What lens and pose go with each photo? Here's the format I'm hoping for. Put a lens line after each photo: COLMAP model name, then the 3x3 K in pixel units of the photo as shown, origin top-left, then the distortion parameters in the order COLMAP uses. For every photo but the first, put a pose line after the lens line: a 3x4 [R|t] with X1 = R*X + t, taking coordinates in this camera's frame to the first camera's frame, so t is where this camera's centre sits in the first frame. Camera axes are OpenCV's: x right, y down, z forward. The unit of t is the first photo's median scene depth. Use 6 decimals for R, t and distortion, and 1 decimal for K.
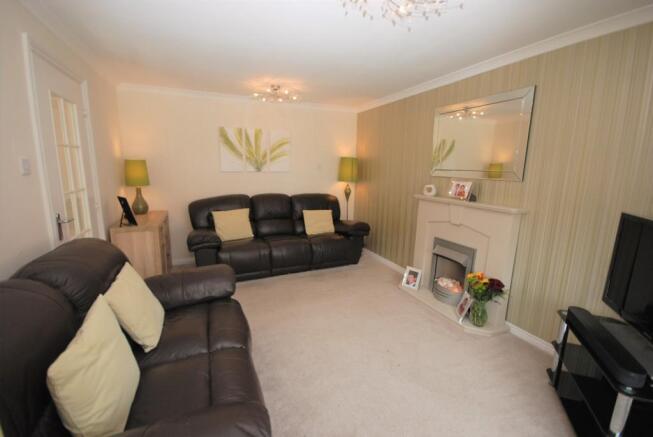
lens RADIAL K [[289.7, 0, 326.4], [0, 289.7, 219.2], [0, 0, 1]] dist [-0.007216, -0.001943]
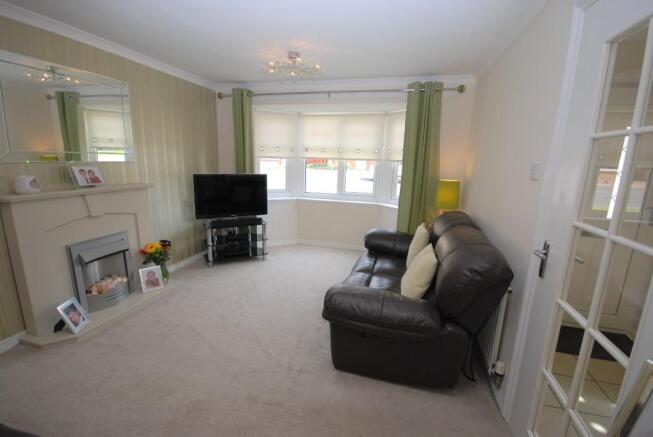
lens RADIAL K [[289.7, 0, 323.1], [0, 289.7, 220.1], [0, 0, 1]] dist [-0.007216, -0.001943]
pose [[-0.763591, -0.181319, 0.619720, -0.585585], [0.066156, 0.932743, 0.354419, -0.226405], [-0.642302, 0.311629, -0.700239, 1.152337]]
